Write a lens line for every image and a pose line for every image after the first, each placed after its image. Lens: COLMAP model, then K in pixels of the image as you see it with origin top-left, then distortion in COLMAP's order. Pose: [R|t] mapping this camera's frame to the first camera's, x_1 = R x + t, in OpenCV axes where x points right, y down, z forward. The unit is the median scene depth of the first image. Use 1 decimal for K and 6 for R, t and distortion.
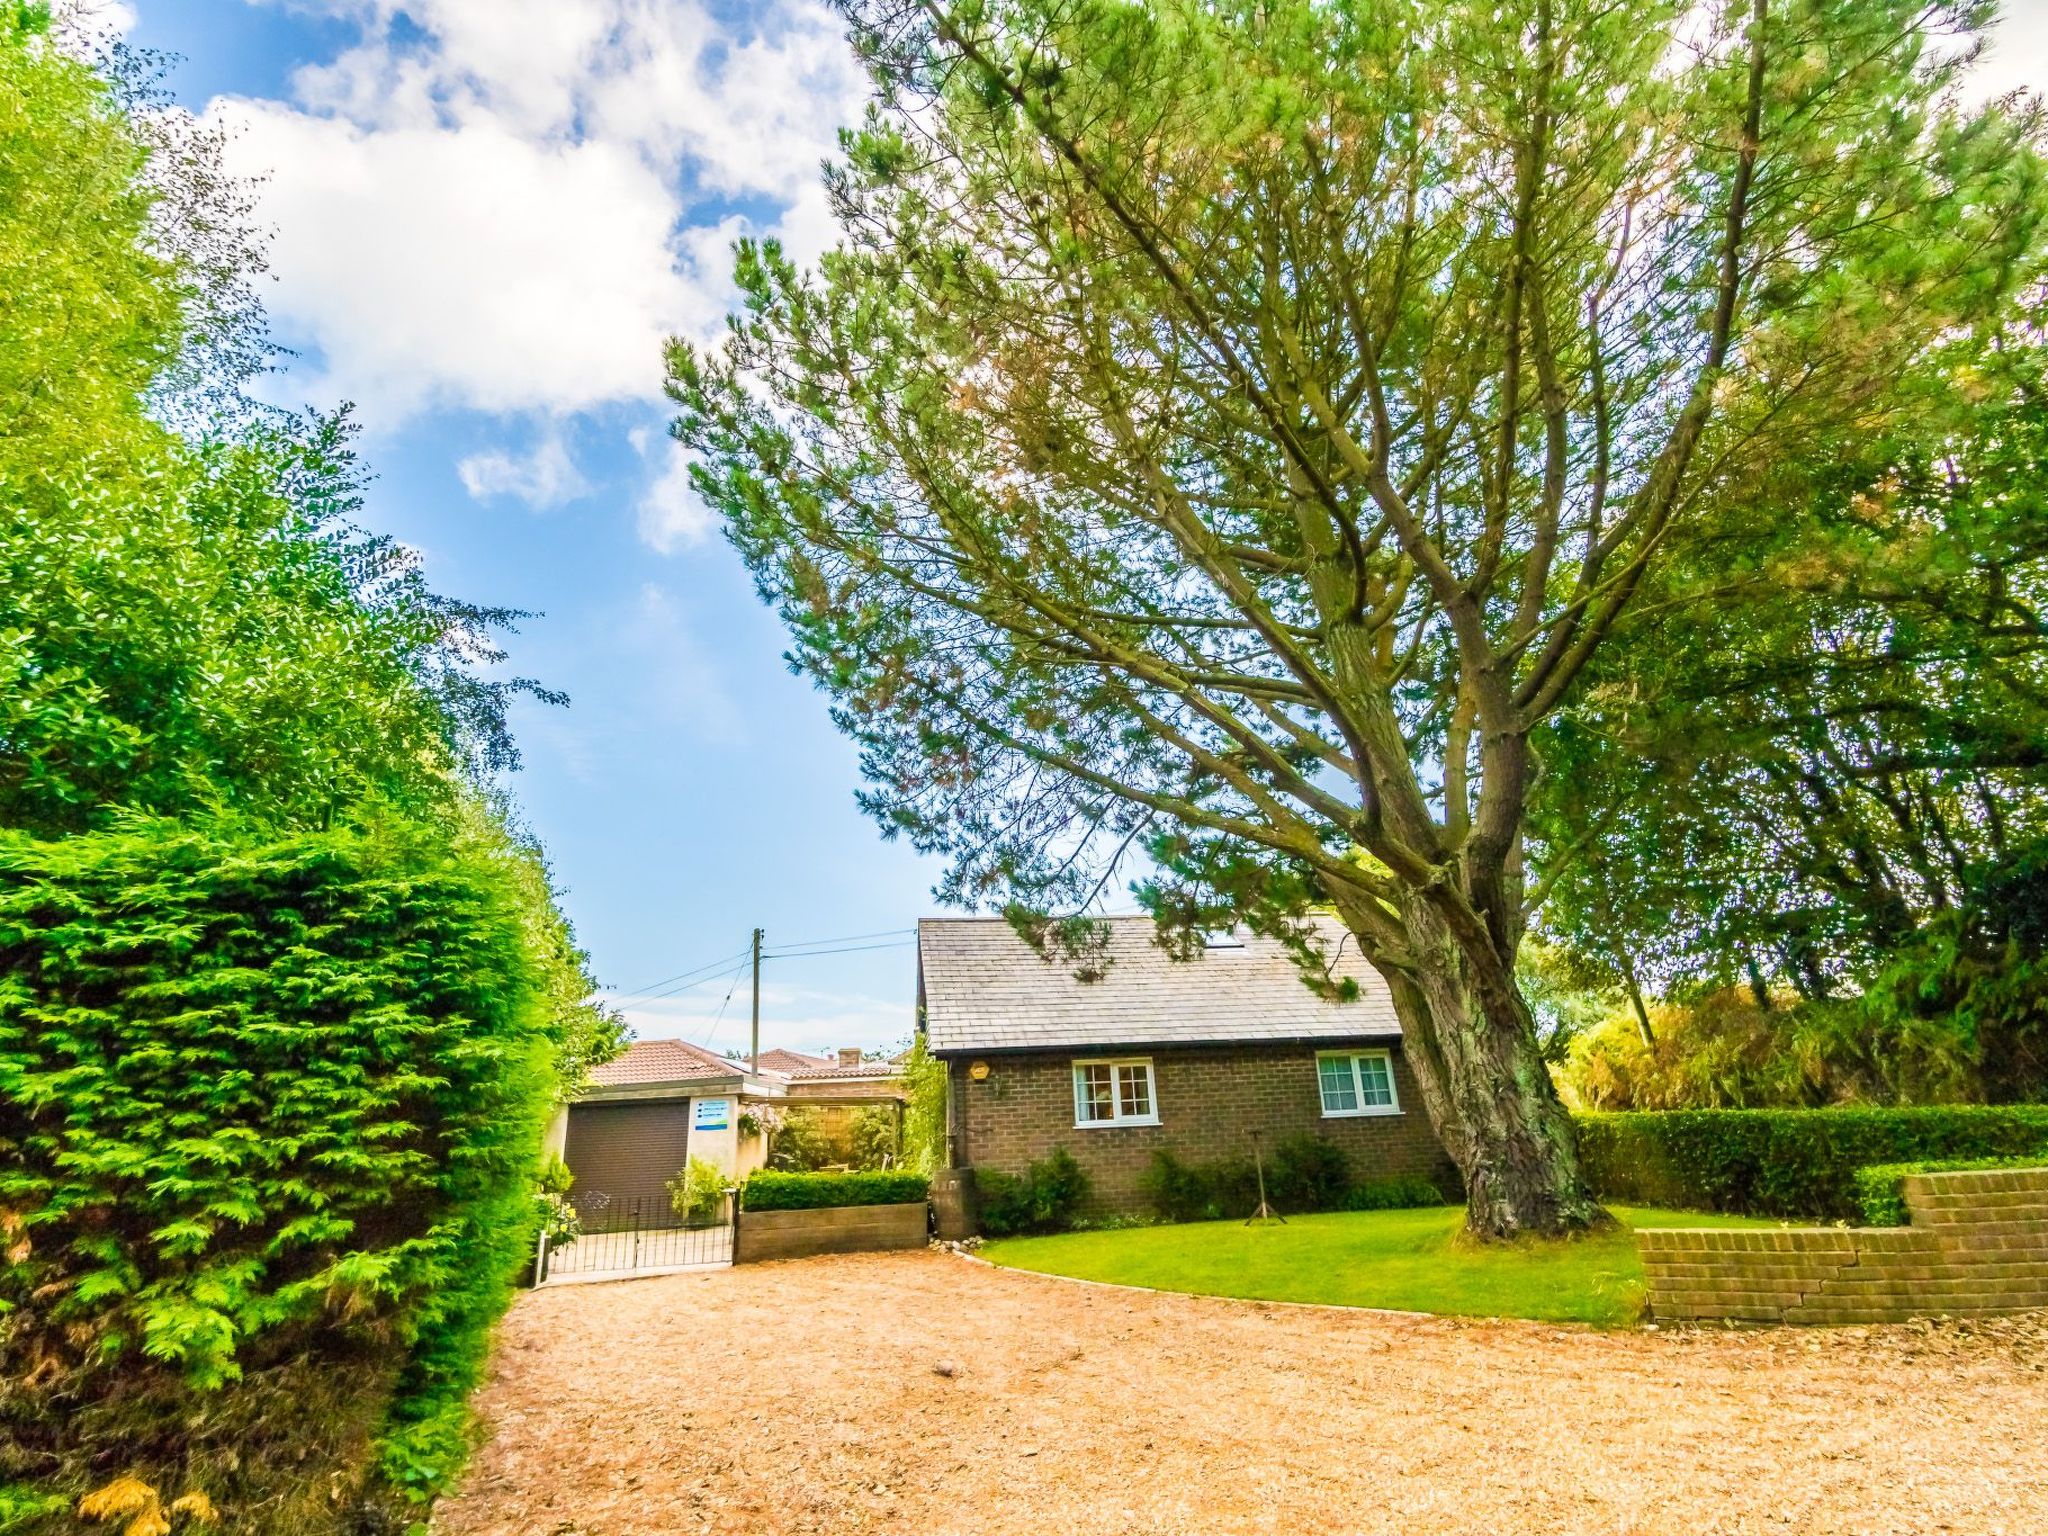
lens RADIAL K [[987.2, 0, 1018.8], [0, 987.2, 748.9], [0, 0, 1]] dist [-0.004062, -0.000079]
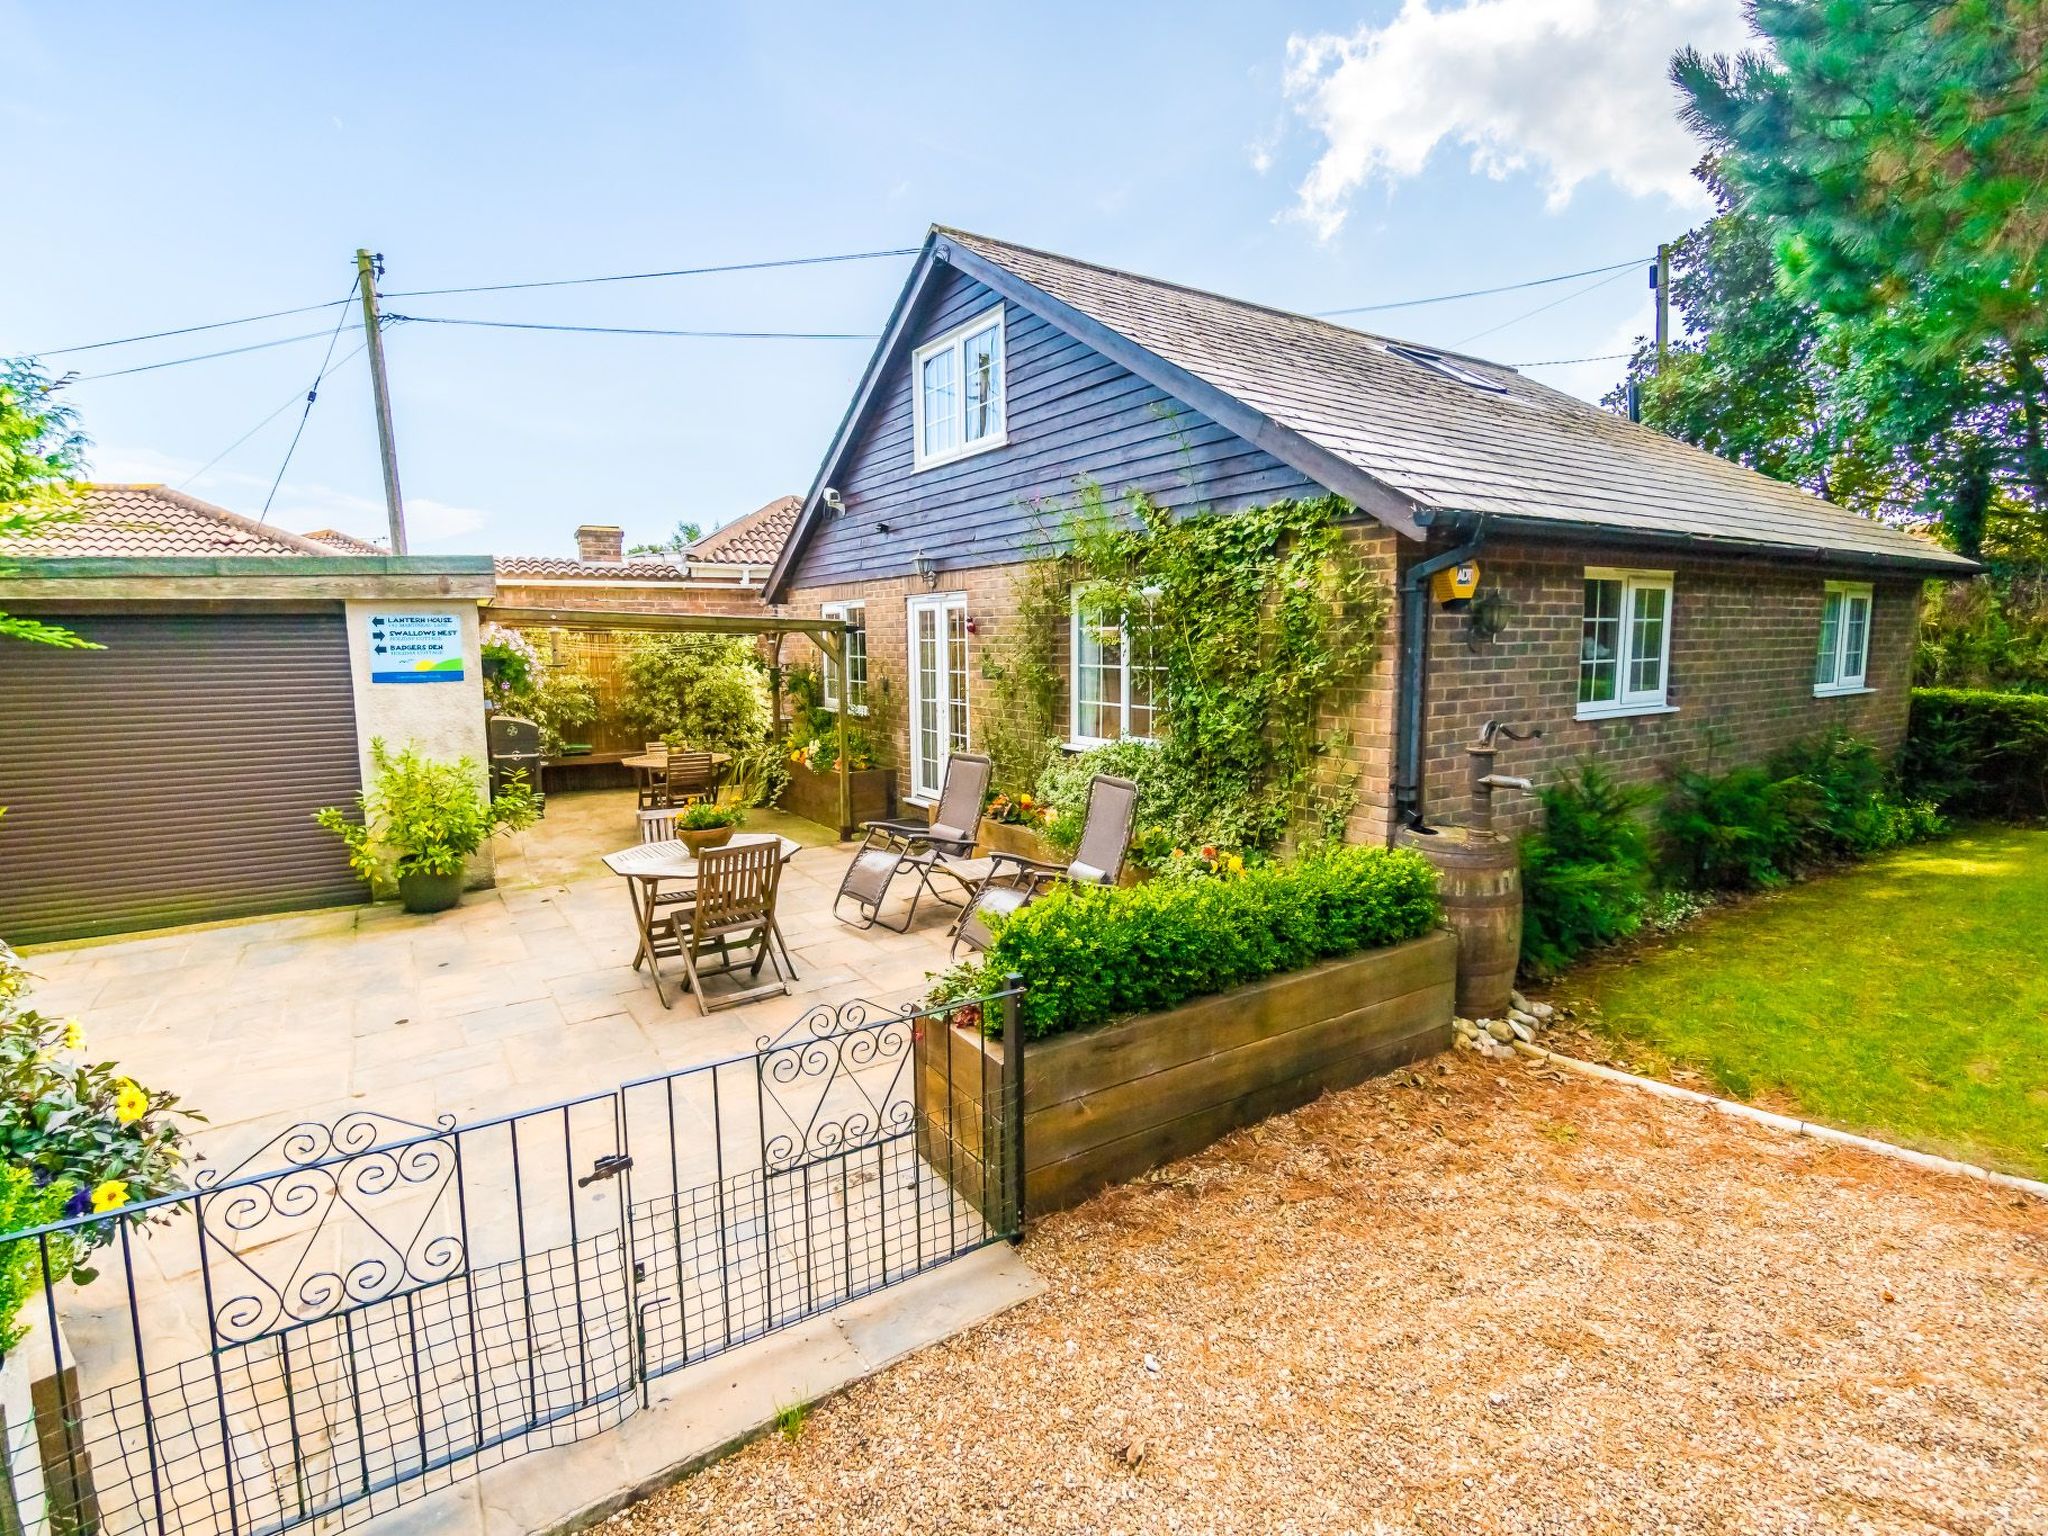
lens RADIAL K [[987.2, 0, 1018.8], [0, 987.2, 748.9], [0, 0, 1]] dist [-0.004062, -0.000079]
pose [[0.897536, -0.015134, 0.440682, -0.269461], [-0.183944, 0.895445, 0.405391, 0.202537], [-0.400742, -0.444914, 0.800910, 0.567550]]
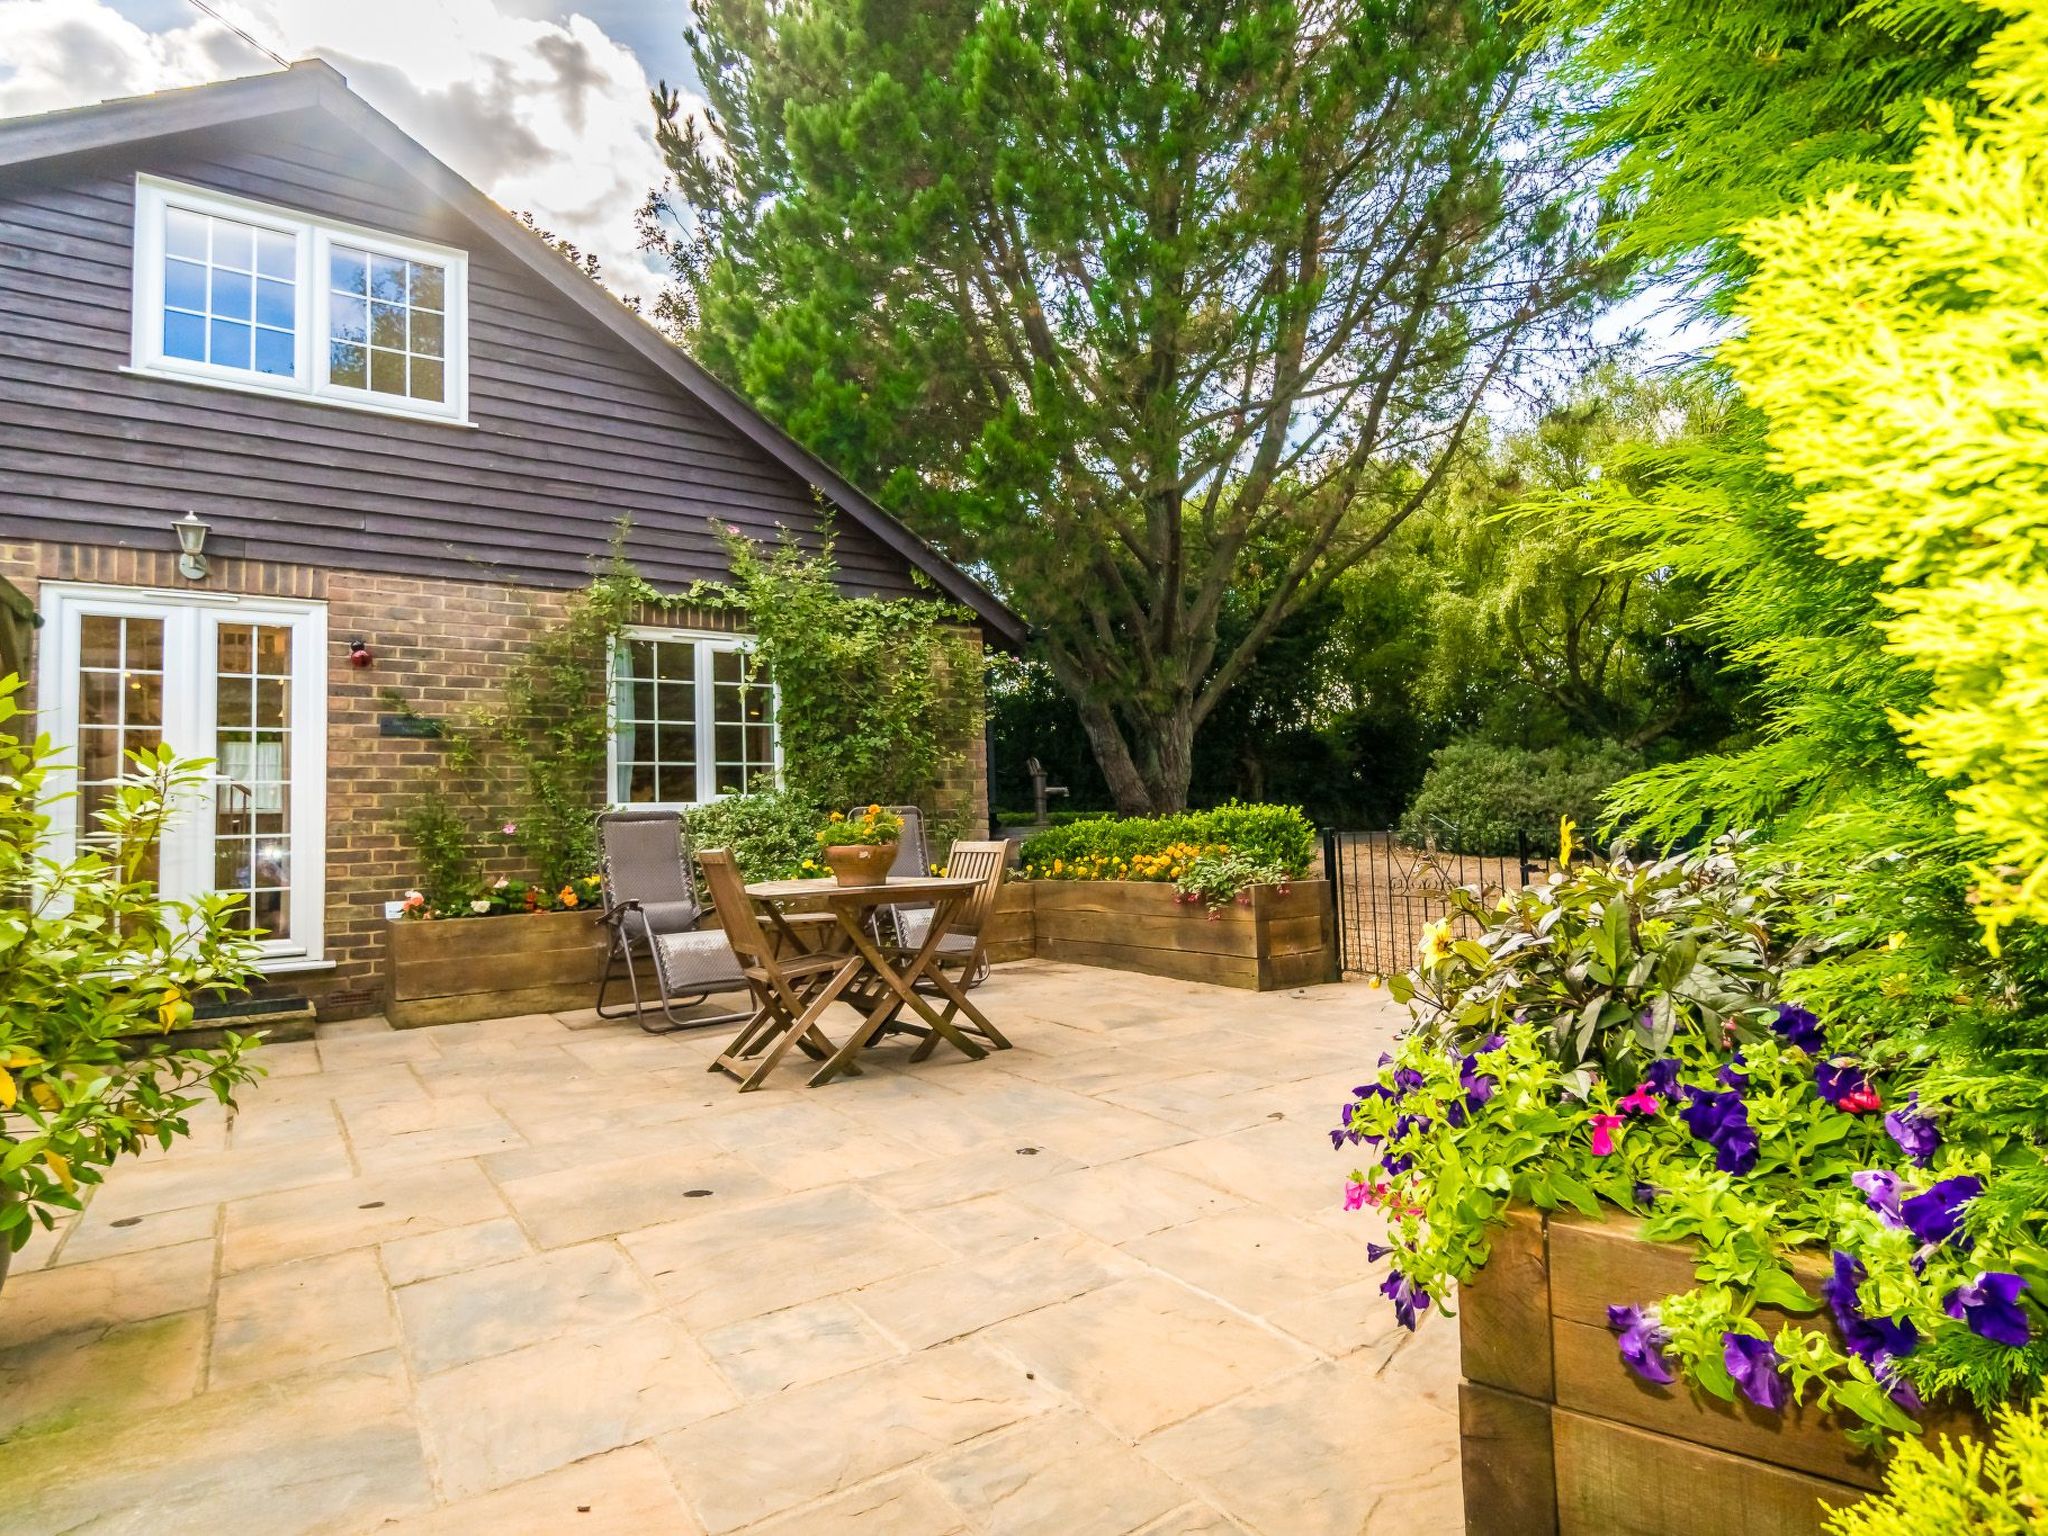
lens RADIAL K [[1087.6, 0, 1024.0], [0, 1087.6, 768.0], [0, 0, 1]] dist [-0.016730, -0.000190]
pose [[-0.459192, 0.114279, 0.880956, -0.458406], [-0.264304, 0.929205, -0.258305, 0.398999], [-0.848107, -0.351451, -0.396479, 0.907152]]
